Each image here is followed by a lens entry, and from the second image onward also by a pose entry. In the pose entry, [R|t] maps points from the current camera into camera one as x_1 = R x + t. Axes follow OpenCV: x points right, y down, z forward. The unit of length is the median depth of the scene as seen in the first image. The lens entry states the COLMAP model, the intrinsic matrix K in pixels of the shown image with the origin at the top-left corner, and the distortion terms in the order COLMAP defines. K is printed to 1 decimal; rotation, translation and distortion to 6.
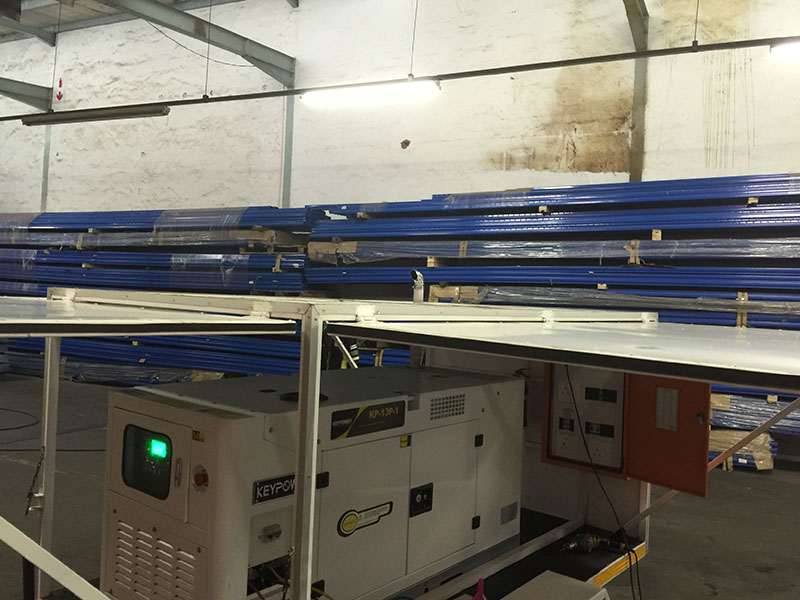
lens RADIAL K [[677.7, 0, 394.1], [0, 677.7, 292.9], [0, 0, 1]] dist [0.079537, -0.118733]
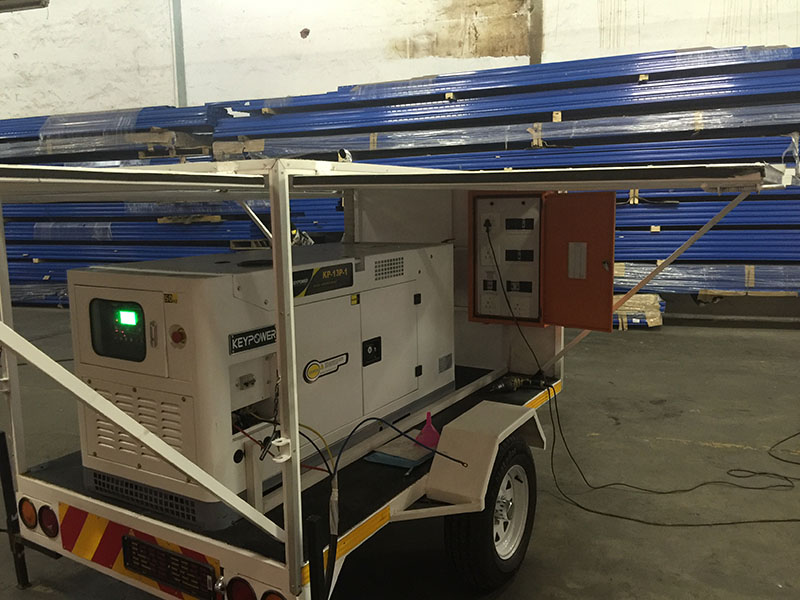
lens RADIAL K [[678.7, 0, 396.8], [0, 678.7, 295.3], [0, 0, 1]] dist [0.085805, -0.137844]
pose [[0.987719, -0.081077, 0.133558, -0.021088], [0.061264, 0.987342, 0.146294, 0.018567], [-0.143729, -0.136315, 0.980184, -0.027577]]
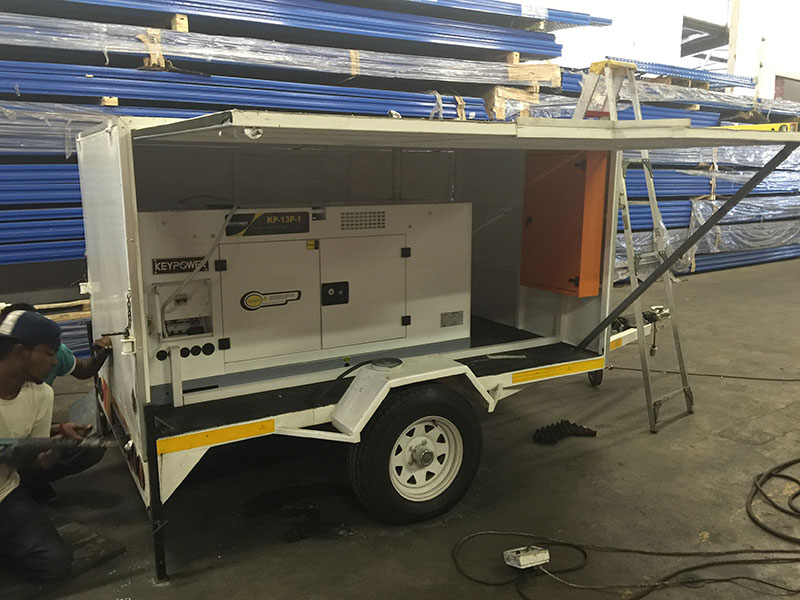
lens RADIAL K [[677.7, 0, 394.1], [0, 677.7, 292.9], [0, 0, 1]] dist [0.079537, -0.118733]
pose [[0.939197, 0.018722, -0.342867, 0.195476], [0.041126, 0.985192, 0.166451, 0.035112], [0.340906, -0.170431, 0.924520, -0.035816]]
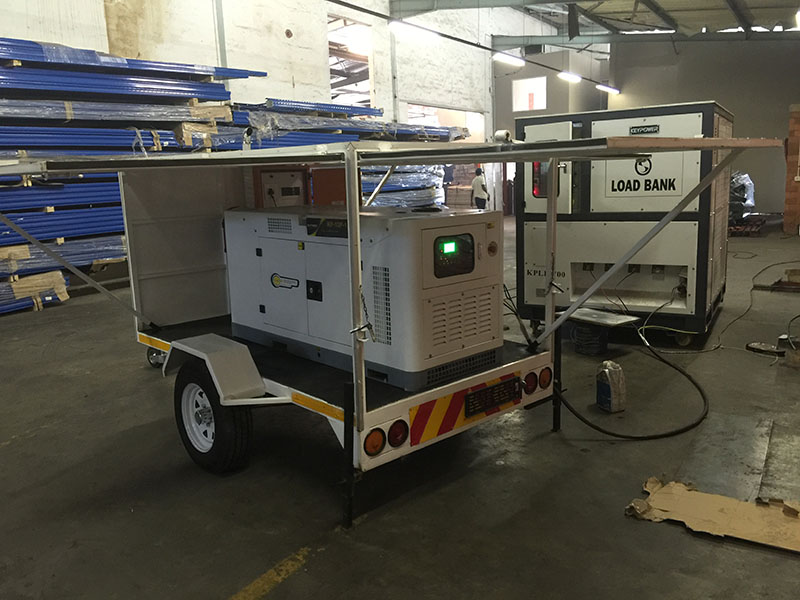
lens RADIAL K [[677.7, 0, 394.1], [0, 677.7, 292.9], [0, 0, 1]] dist [0.079537, -0.118733]
pose [[0.130340, -0.226662, 0.965213, -0.539855], [0.032633, 0.973971, 0.224312, -0.005256], [-0.990932, 0.002260, 0.134344, 0.269239]]
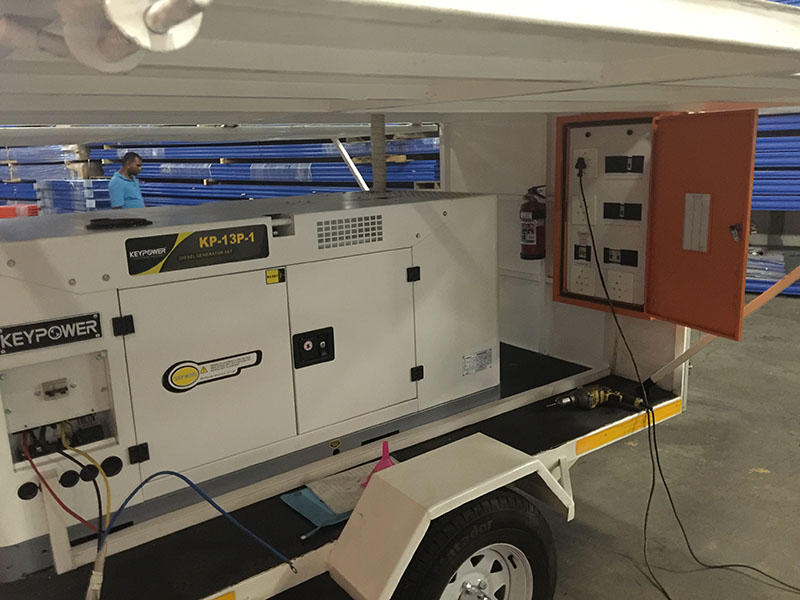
lens RADIAL K [[677.7, 0, 394.1], [0, 677.7, 292.9], [0, 0, 1]] dist [0.079537, -0.118733]
pose [[0.968293, -0.026846, -0.248369, 0.114210], [0.079168, 0.975941, 0.203156, 0.030238], [0.236940, -0.216378, 0.947122, 0.098890]]
